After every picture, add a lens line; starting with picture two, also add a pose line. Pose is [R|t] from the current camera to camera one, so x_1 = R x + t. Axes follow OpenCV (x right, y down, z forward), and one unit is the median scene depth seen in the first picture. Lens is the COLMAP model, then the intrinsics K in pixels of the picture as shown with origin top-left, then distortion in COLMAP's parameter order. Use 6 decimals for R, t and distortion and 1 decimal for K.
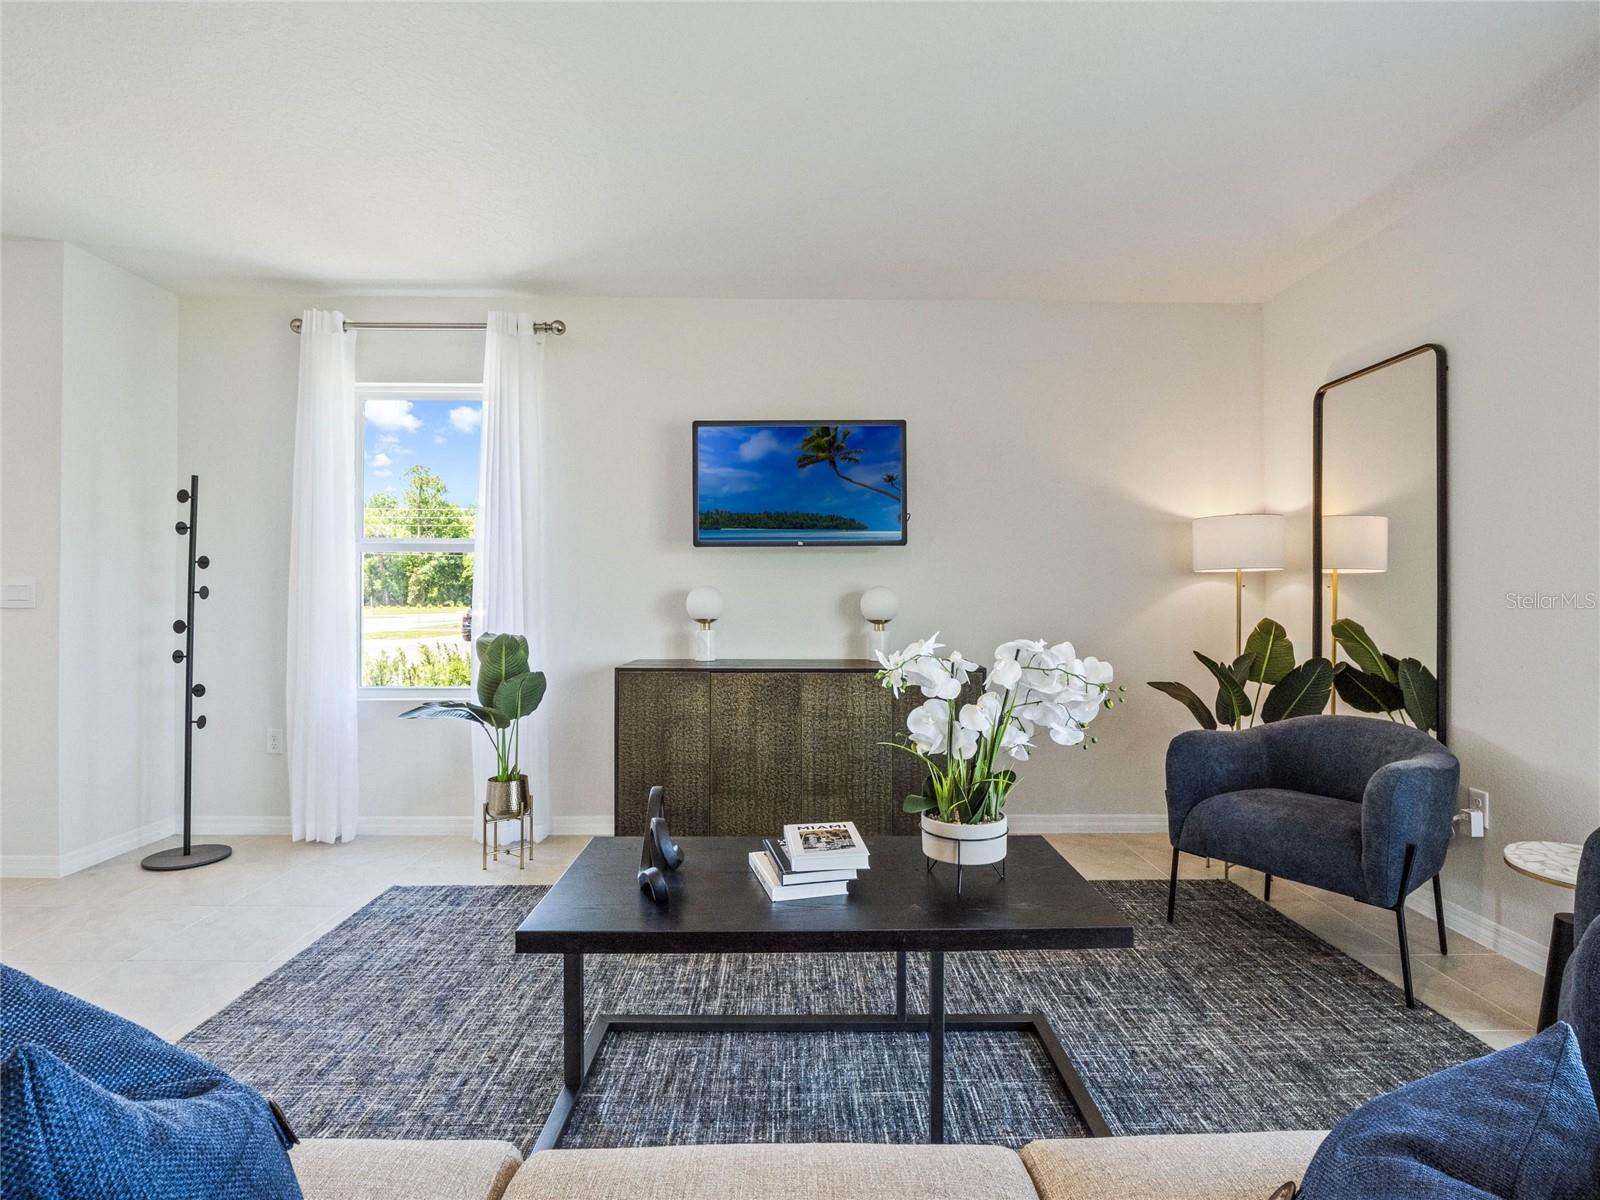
lens RADIAL K [[808.3, 0, 821.0], [0, 808.3, 587.5], [0, 0, 1]] dist [-0.013311, -0.000317]
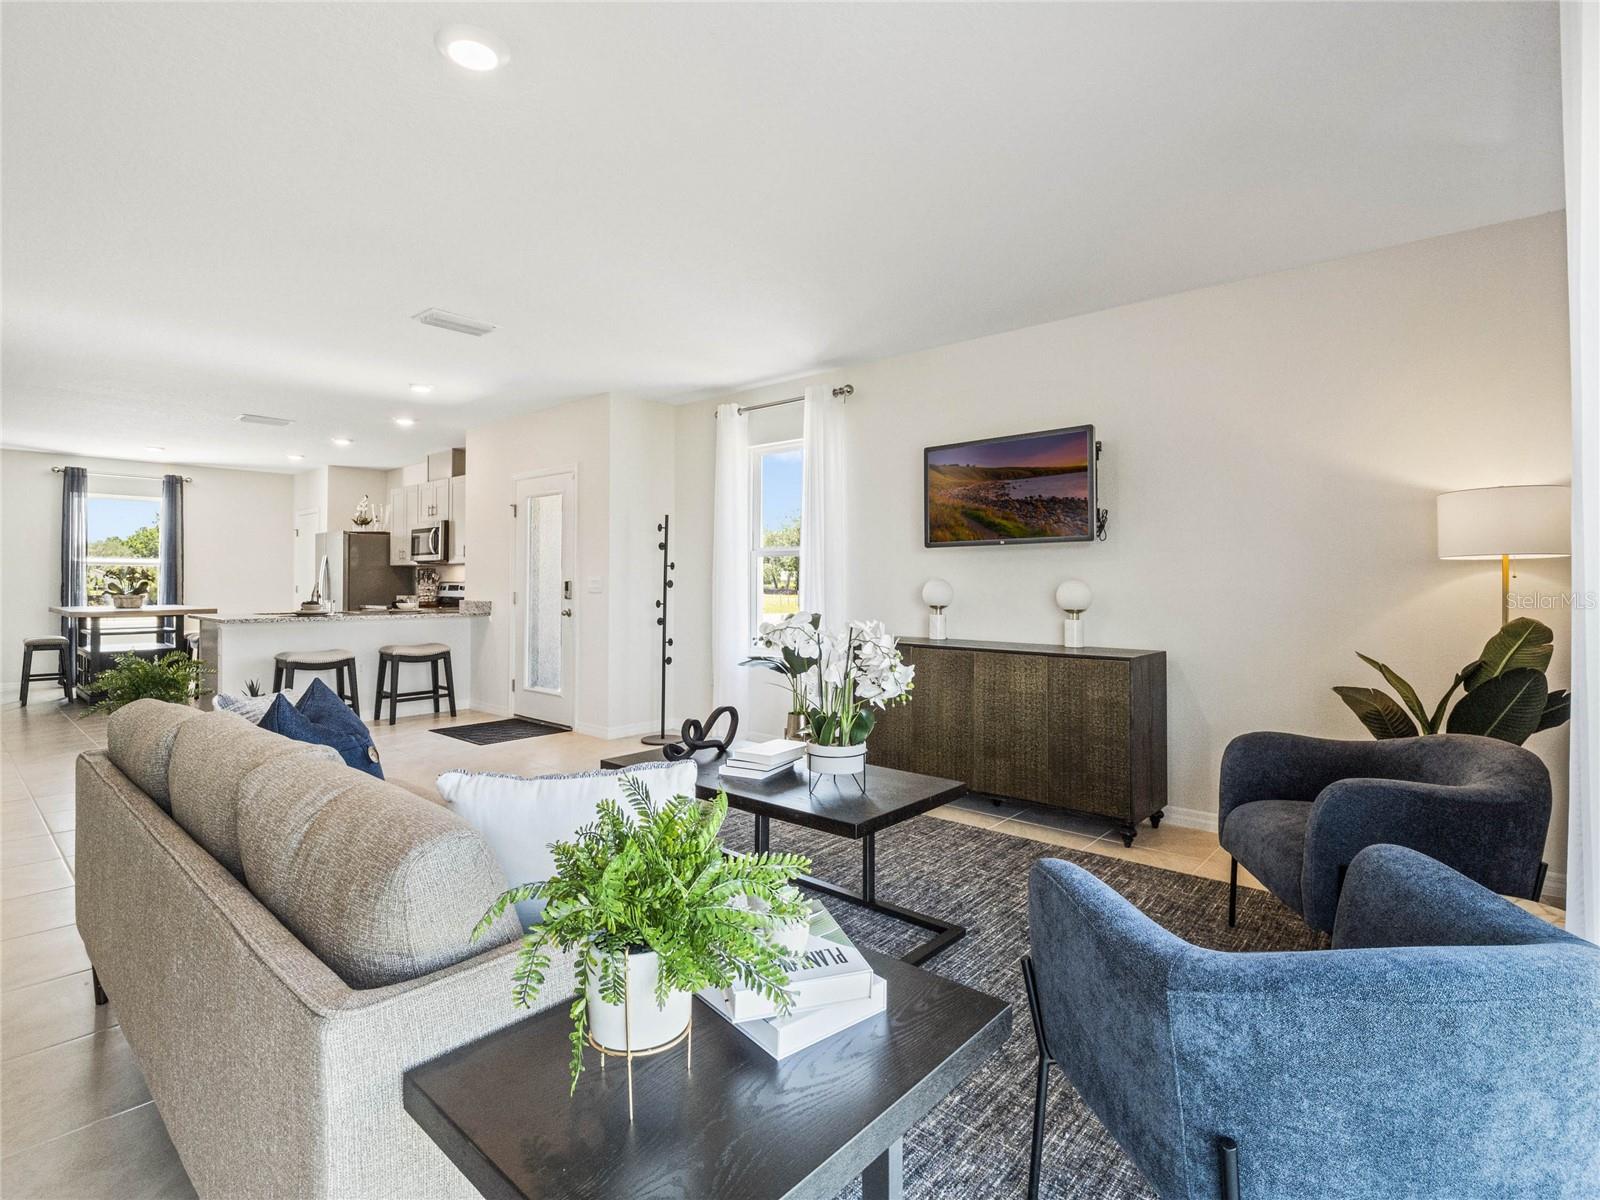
lens RADIAL K [[795.5, 0, 820.7], [0, 795.5, 572.2], [0, 0, 1]] dist [-0.015889, -0.000709]
pose [[0.744101, -0.007815, -0.668022, 0.582672], [0.001941, 0.999953, -0.009536, -0.001695], [0.668064, 0.005799, 0.744081, -0.032670]]
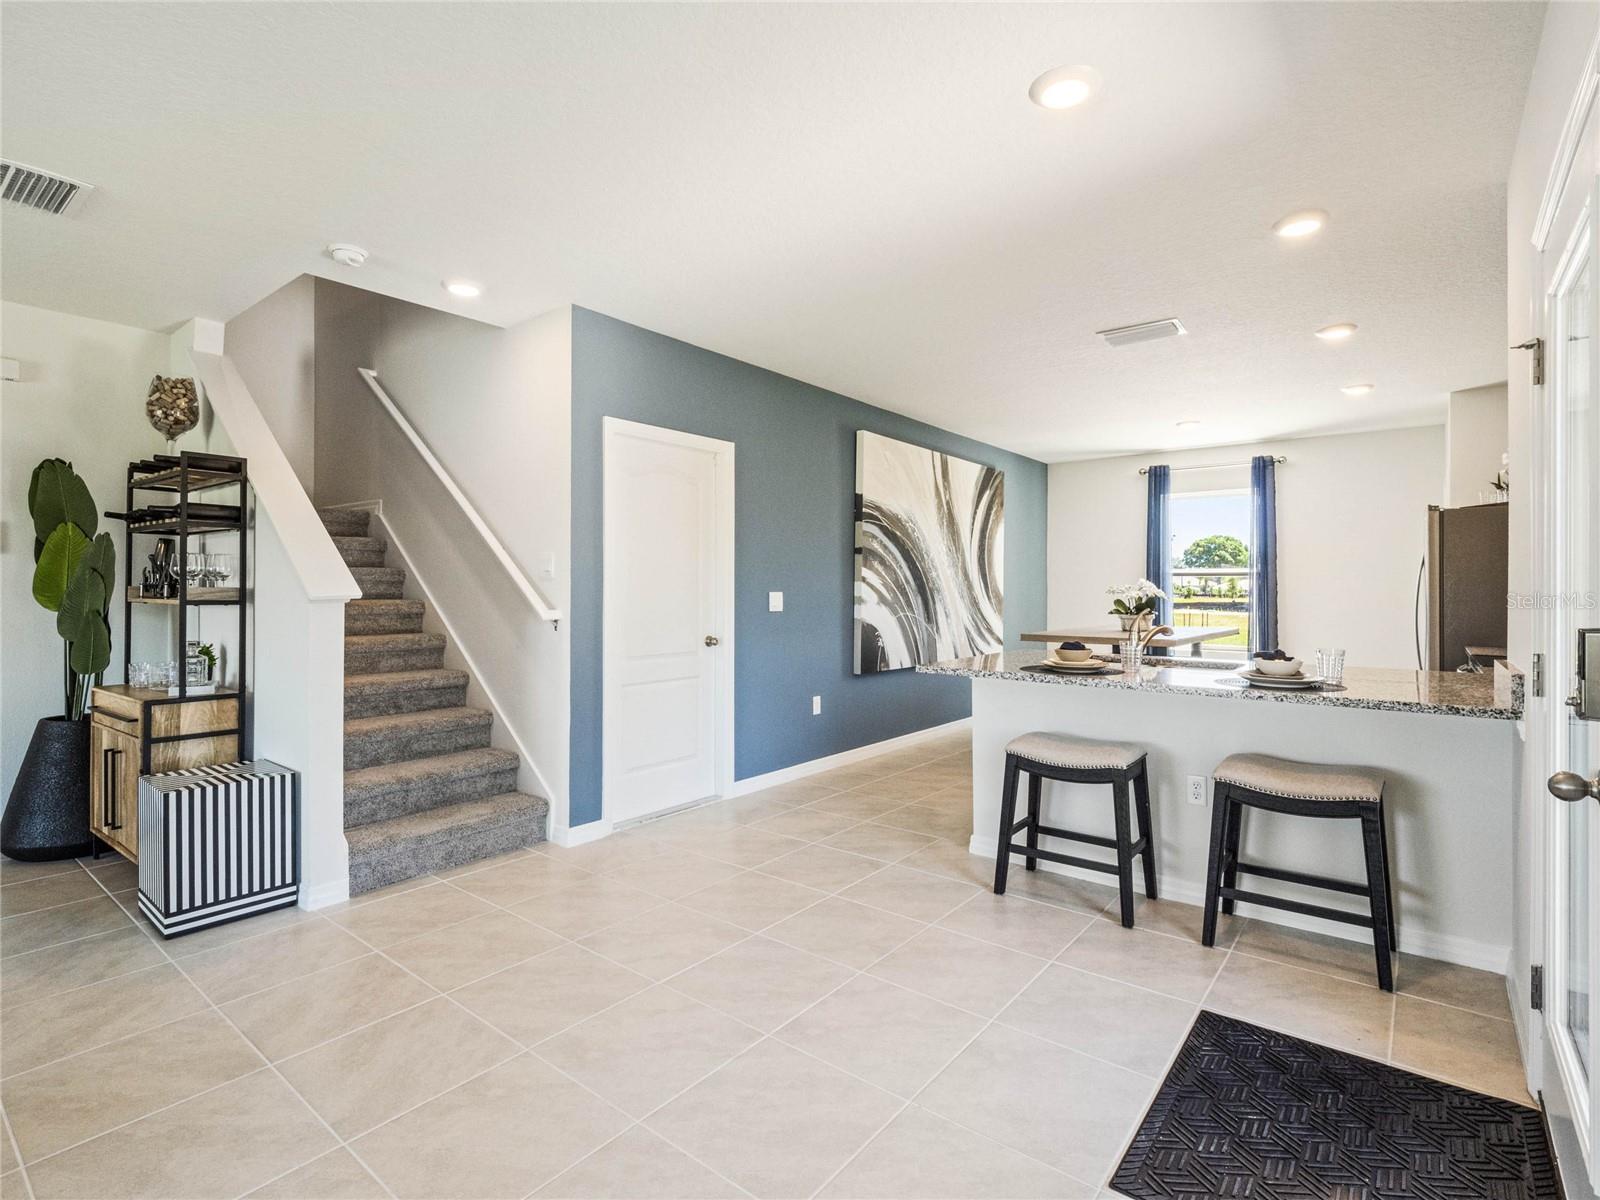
lens RADIAL K [[781.2, 0, 808.4], [0, 781.2, 588.0], [0, 0, 1]] dist [-0.013543, -0.001087]
pose [[-0.639504, -0.001260, -0.768787, -0.566860], [0.002504, 0.999990, -0.003721, -0.017540], [0.768784, -0.004304, -0.639494, 0.877747]]
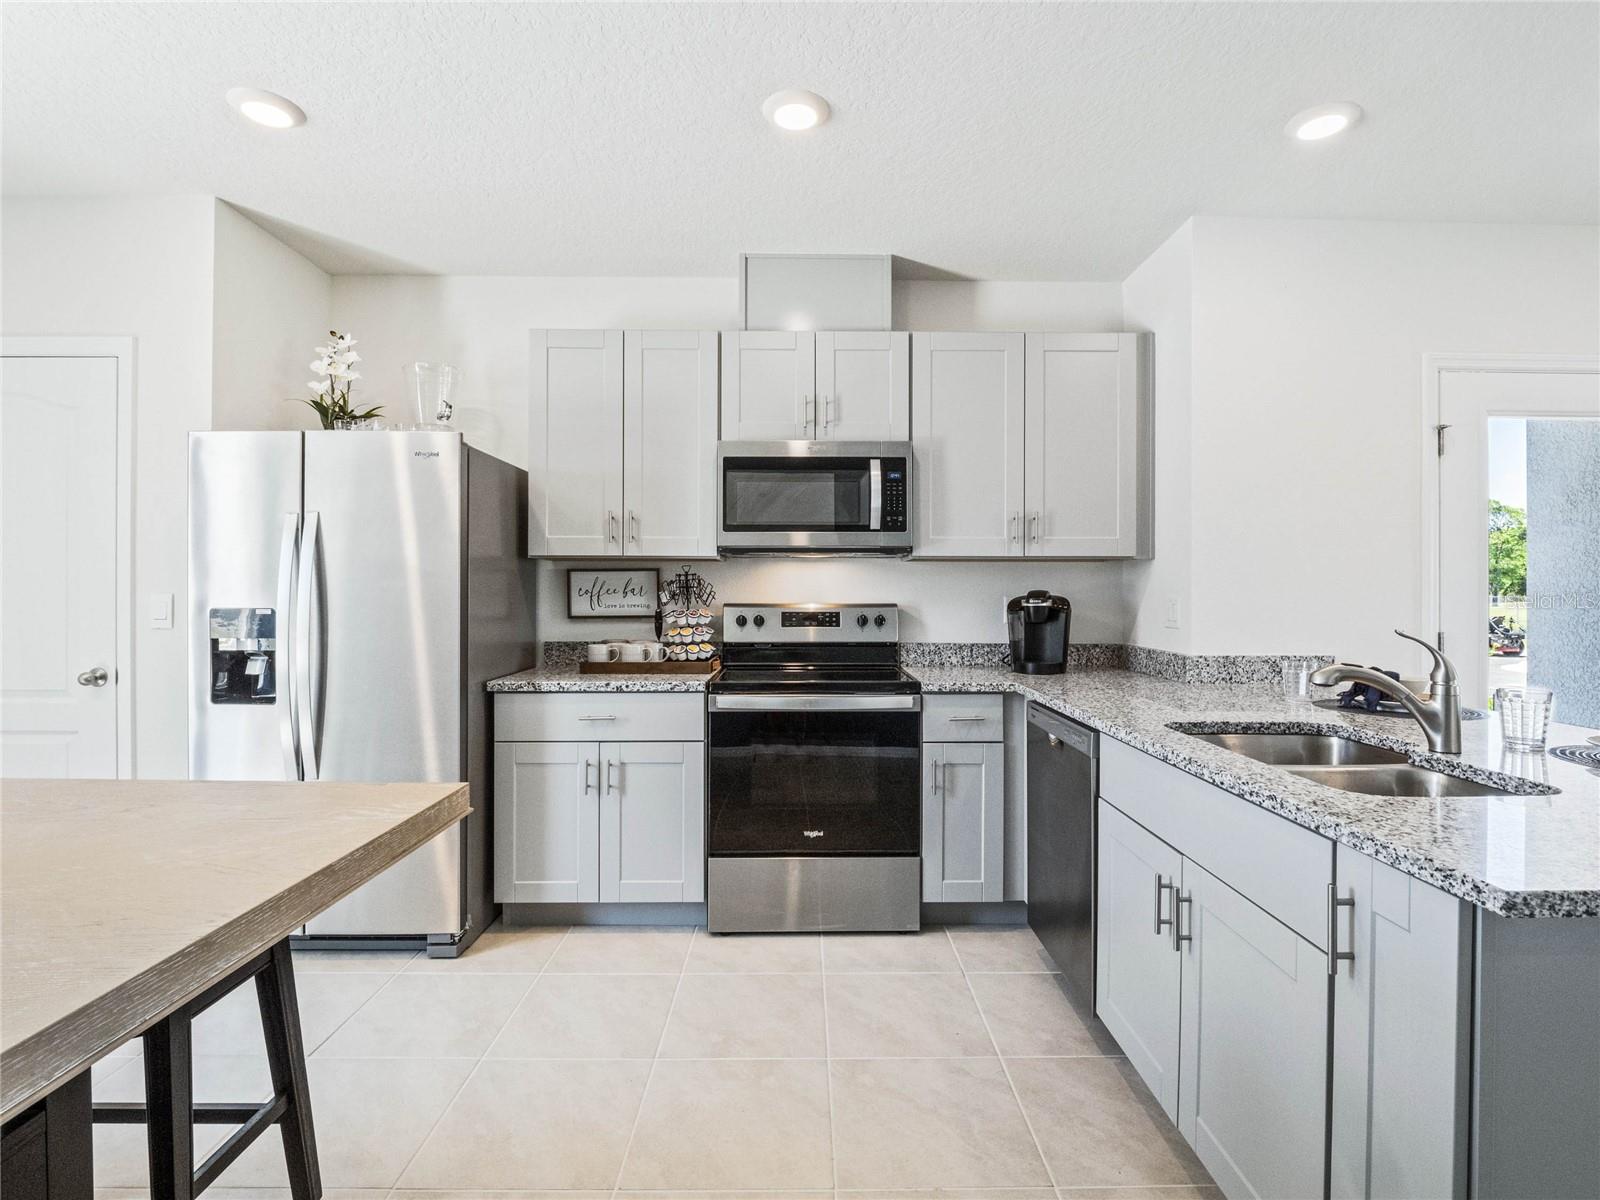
lens RADIAL K [[781.2, 0, 808.4], [0, 781.2, 588.0], [0, 0, 1]] dist [-0.013543, -0.001087]
pose [[0.999992, 0.002521, -0.003218, -1.963419], [-0.002512, 0.999992, 0.003047, -0.019814], [0.003226, -0.003039, 0.999990, 0.107078]]
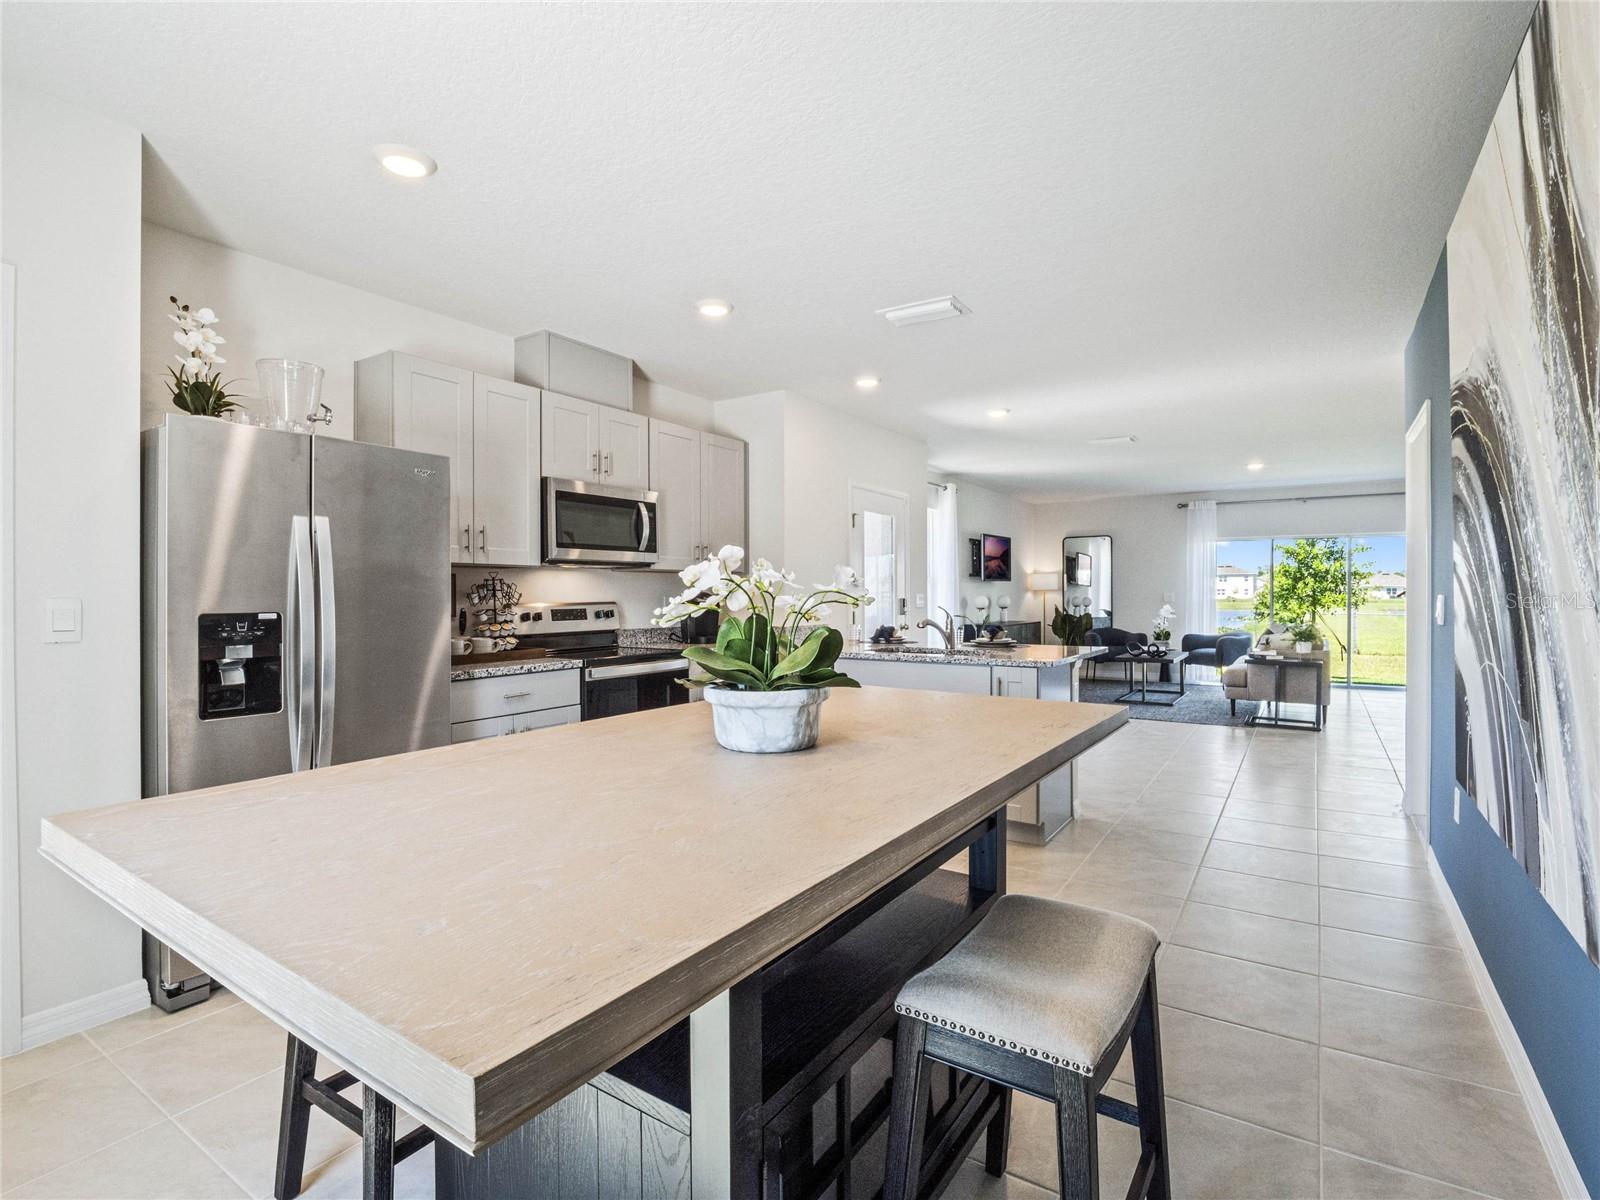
lens RADIAL K [[782.8, 0, 815.0], [0, 782.8, 590.8], [0, 0, 1]] dist [0.005732, -0.016180]
pose [[0.554730, 0.000672, 0.832030, -2.792735], [-0.002958, 0.999995, 0.001165, -0.019709], [-0.832025, -0.003108, 0.554729, 0.031479]]
